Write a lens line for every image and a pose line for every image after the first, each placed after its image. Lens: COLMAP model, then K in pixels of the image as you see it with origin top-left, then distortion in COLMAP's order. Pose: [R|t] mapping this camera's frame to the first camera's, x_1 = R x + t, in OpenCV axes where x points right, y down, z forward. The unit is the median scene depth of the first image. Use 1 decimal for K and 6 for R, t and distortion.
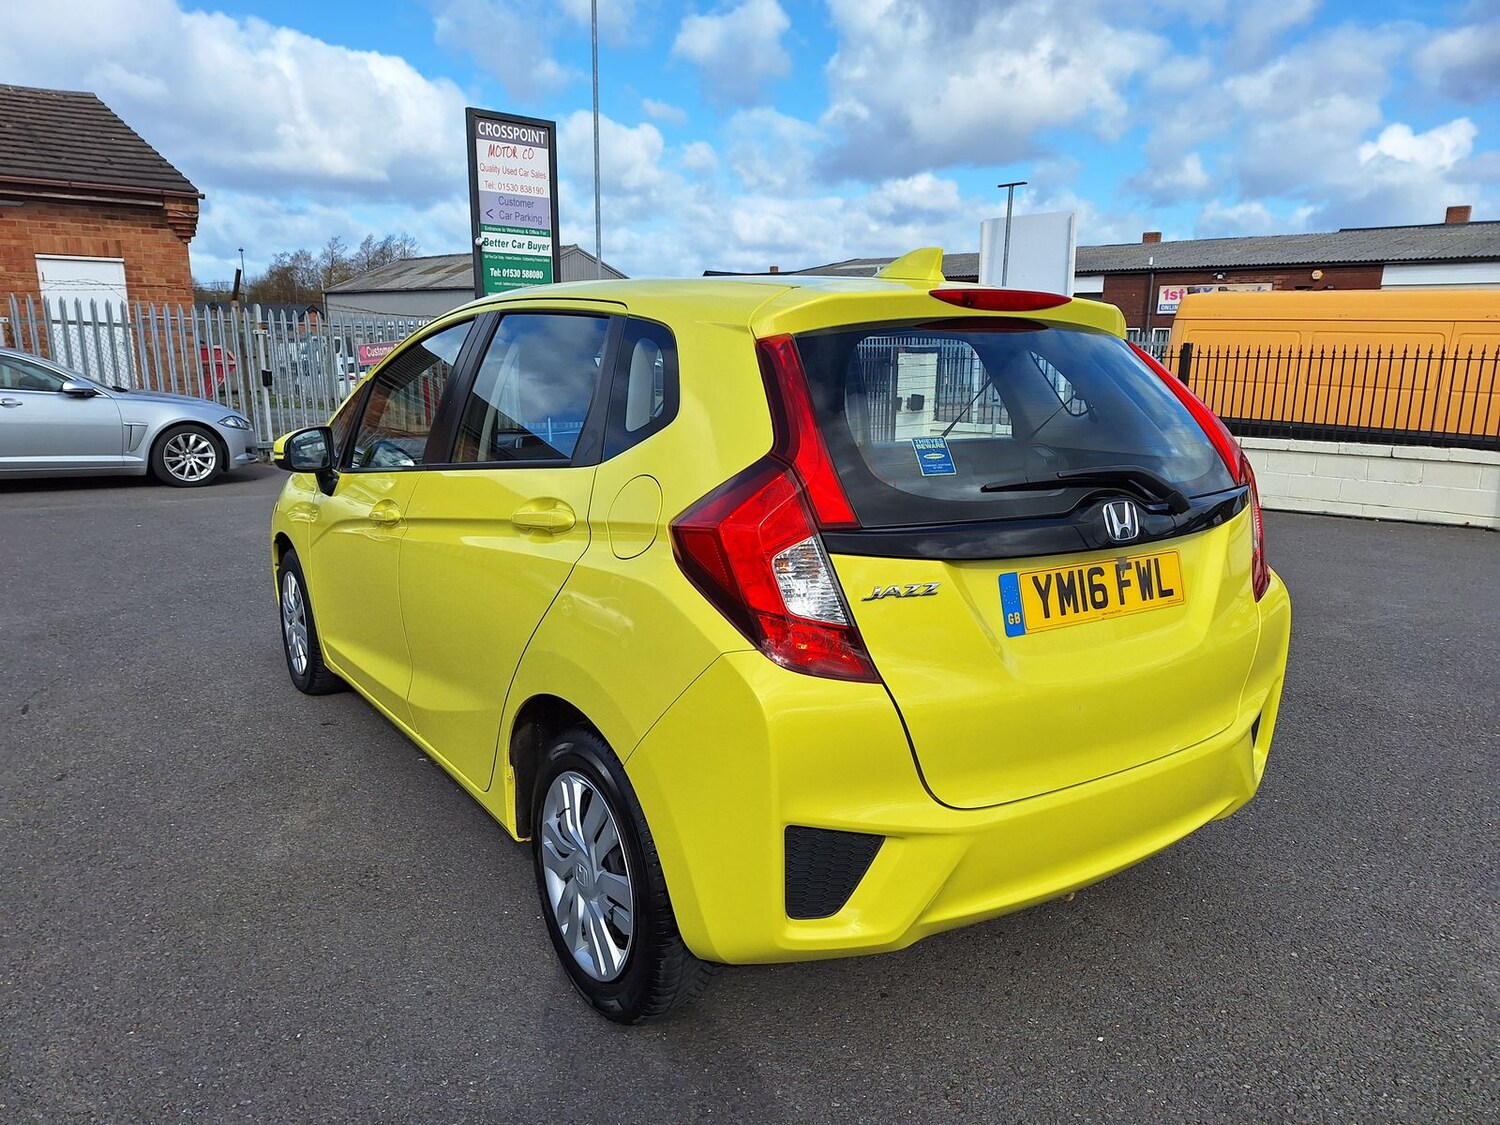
lens RADIAL K [[1034.4, 0, 739.8], [0, 1034.4, 583.9], [0, 0, 1]] dist [0.074586, -0.077246]
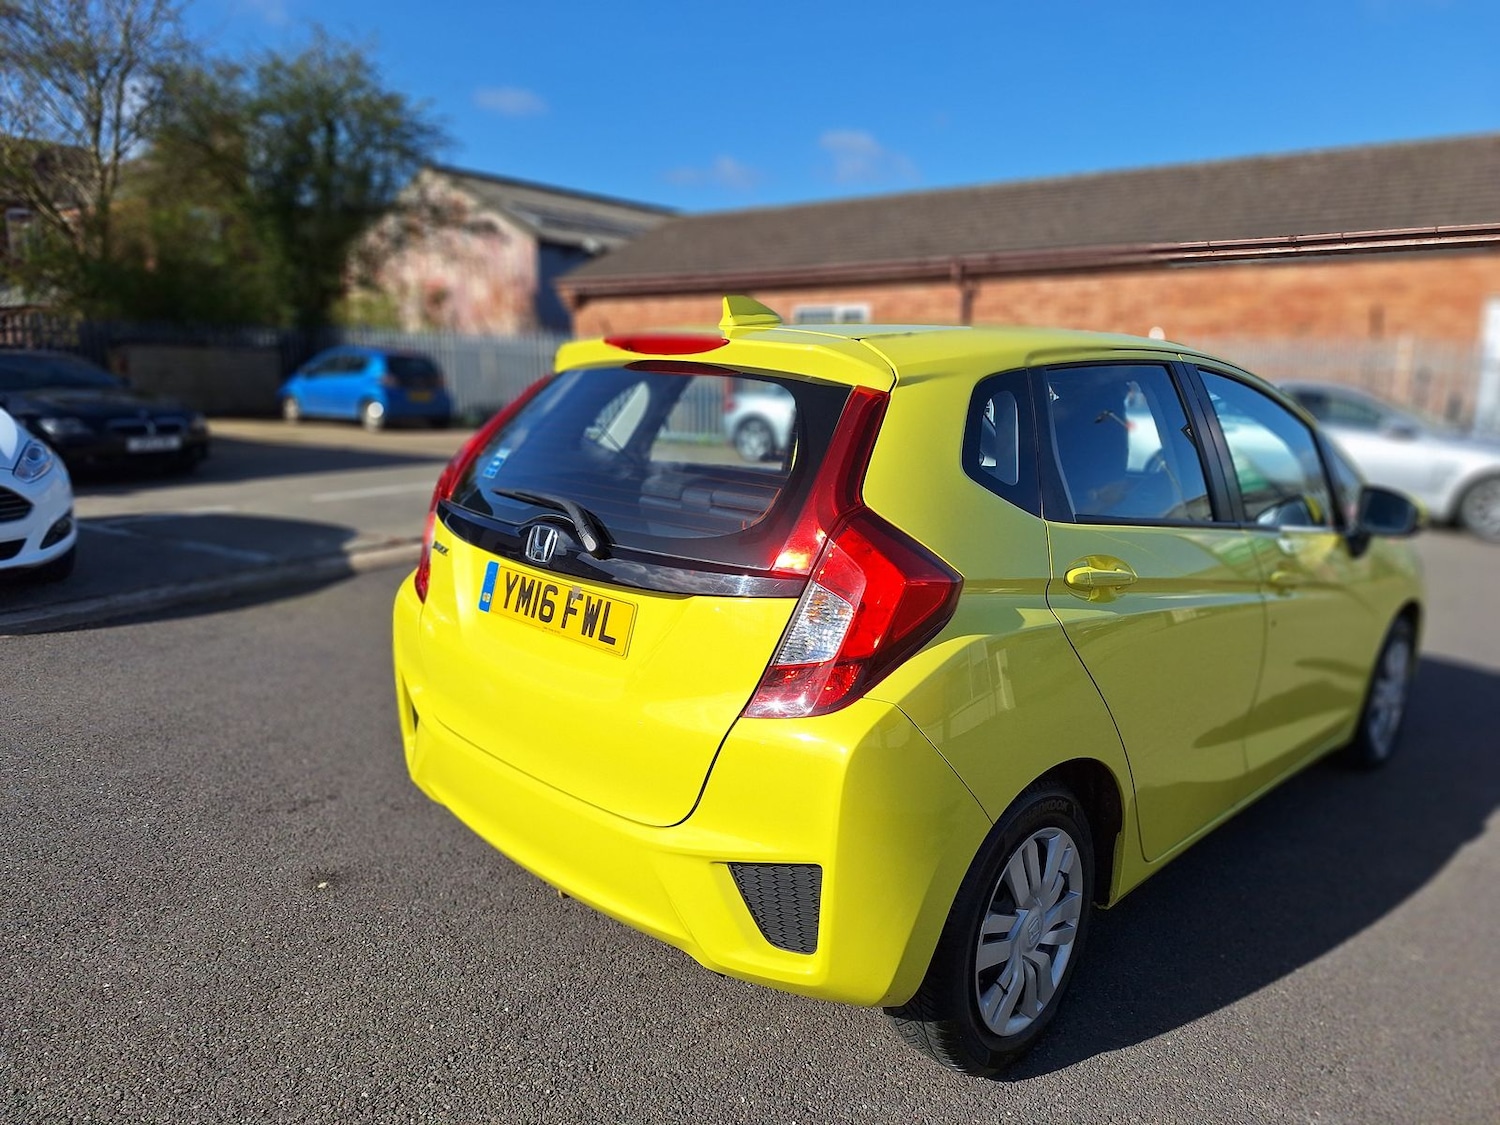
lens RADIAL K [[1034.4, 0, 728.3], [0, 1034.4, 558.5], [0, 0, 1]] dist [0.074586, -0.077246]
pose [[0.181759, 0.171691, -0.968238, 0.953611], [-0.231170, 0.964505, 0.127634, -0.150552], [0.955784, 0.200629, 0.214997, 0.624340]]
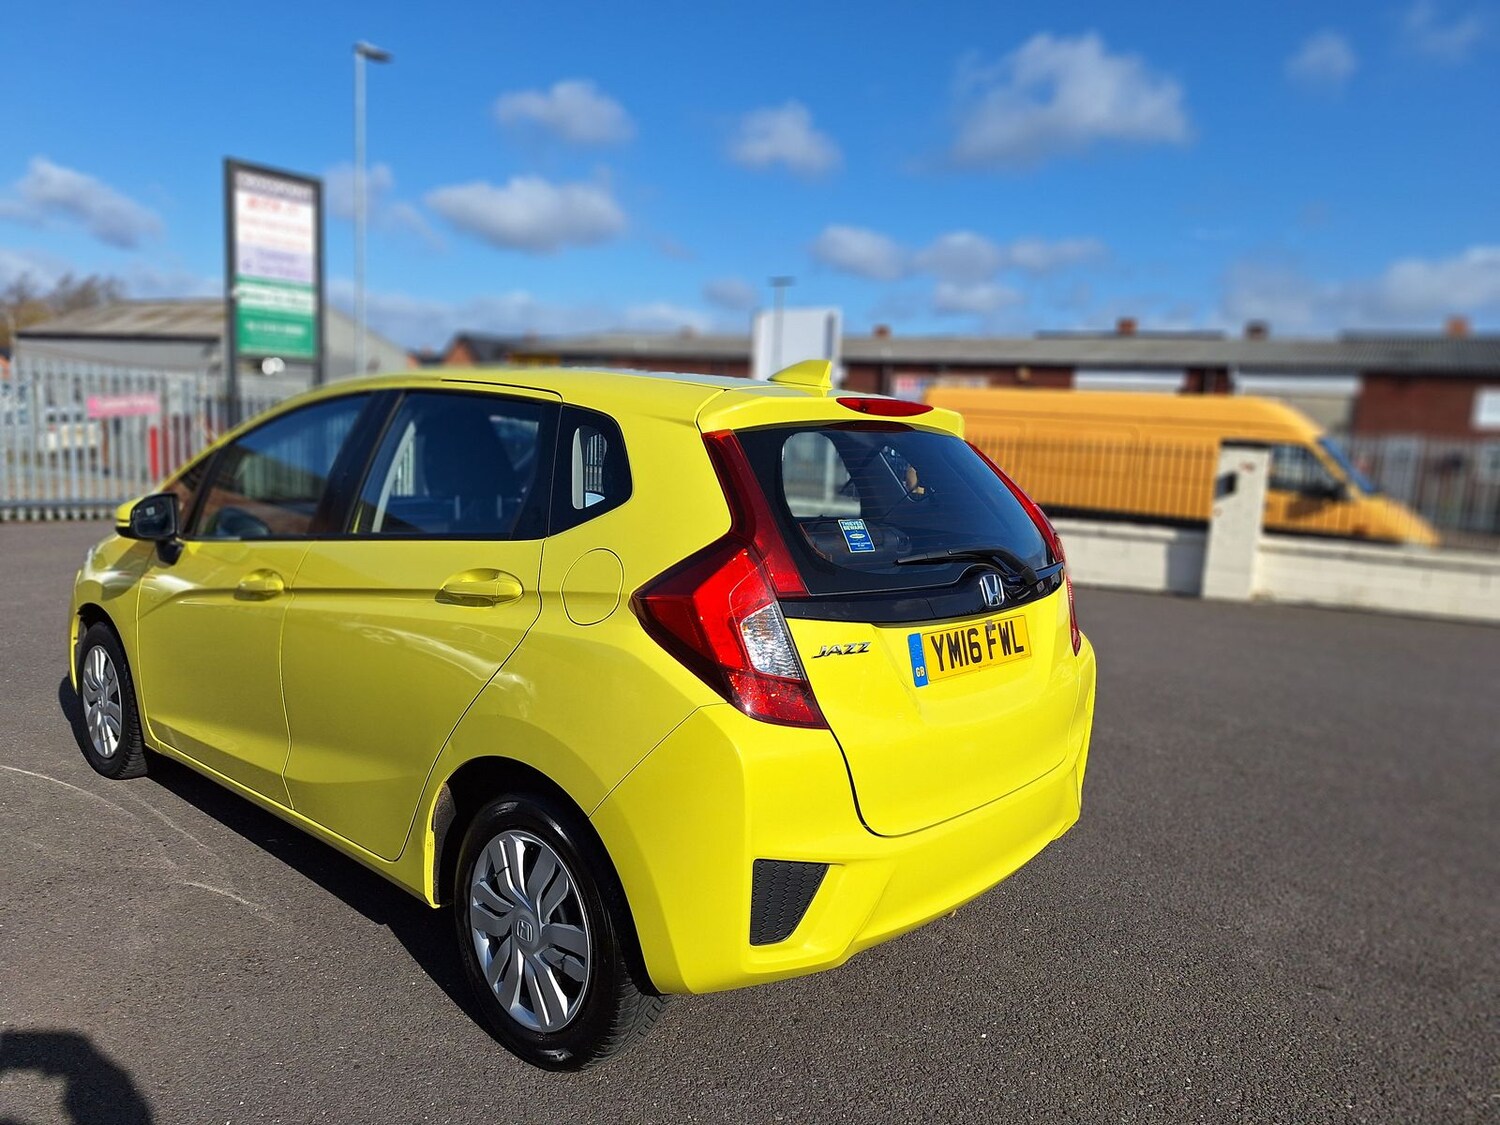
lens RADIAL K [[1034.4, 0, 758.2], [0, 1034.4, 561.1], [0, 0, 1]] dist [0.074586, -0.077246]
pose [[0.968771, 0.004263, 0.247919, -0.132790], [0.016925, 0.996383, -0.083270, 0.001492], [-0.247378, 0.084866, 0.965195, -0.072826]]
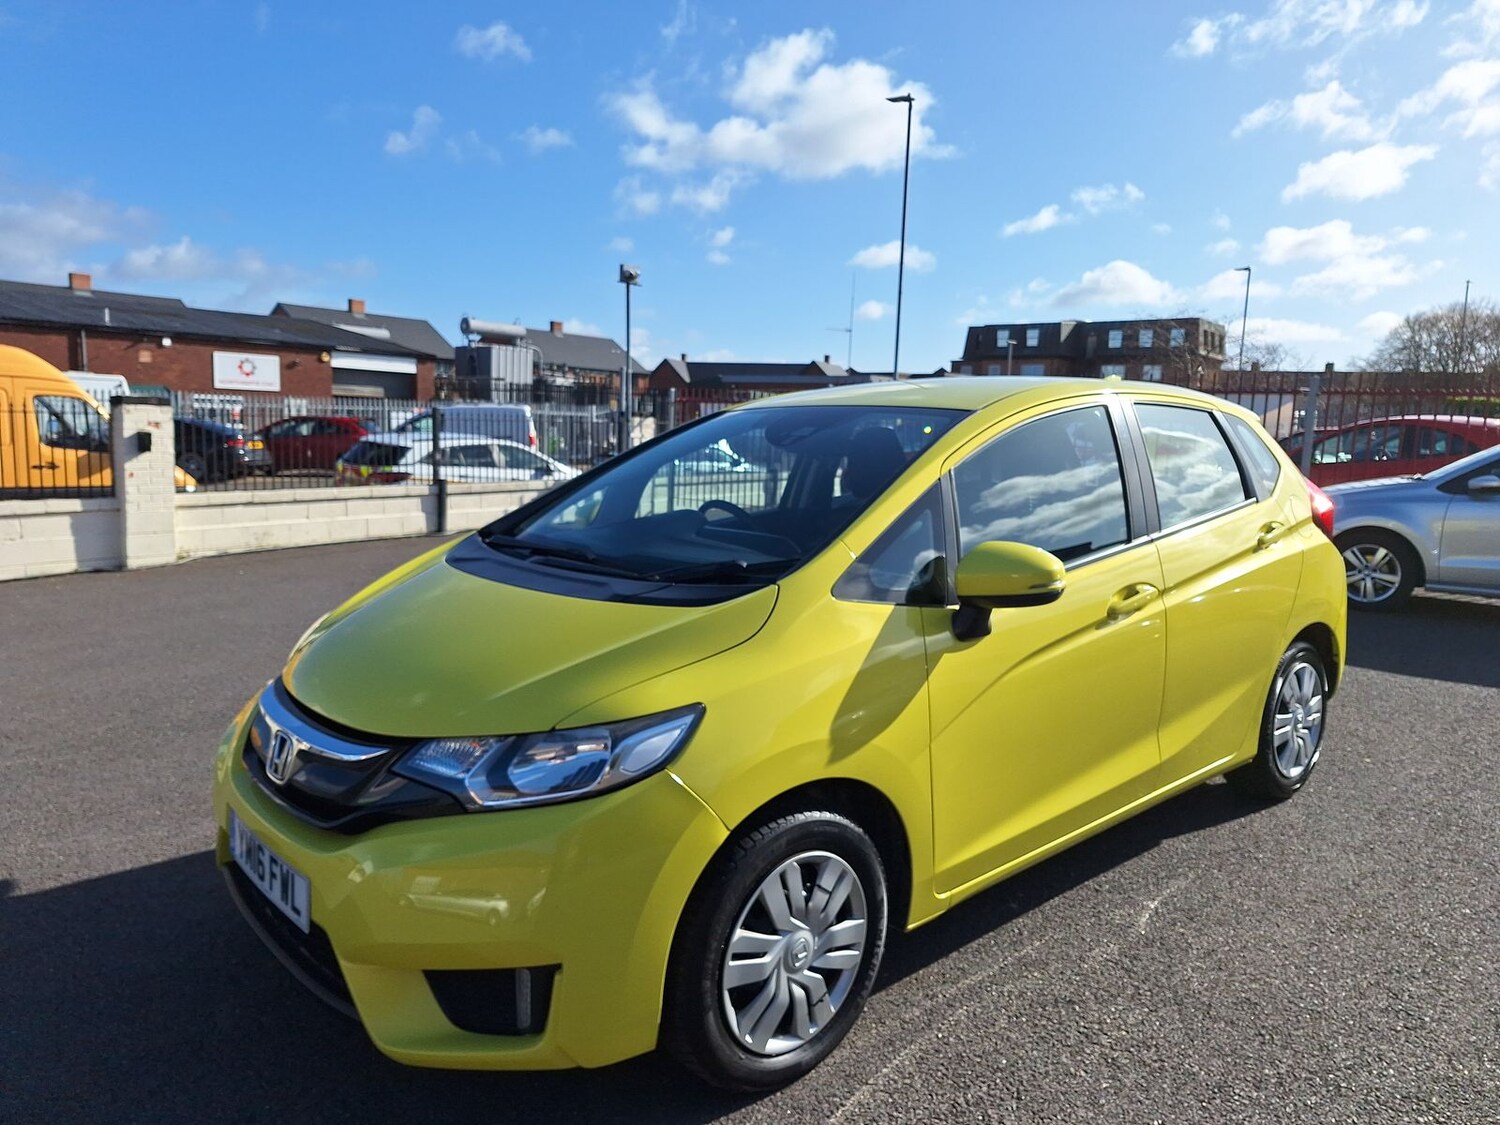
lens RADIAL K [[1072.3, 0, 720.9], [0, 1072.3, 529.8], [0, 0, 1]] dist [0.060286, -0.065874]
pose [[-0.133270, -0.111886, 0.984744, -1.311346], [0.195104, 0.971202, 0.136751, -0.354322], [-0.971686, 0.210353, -0.107603, 1.493007]]
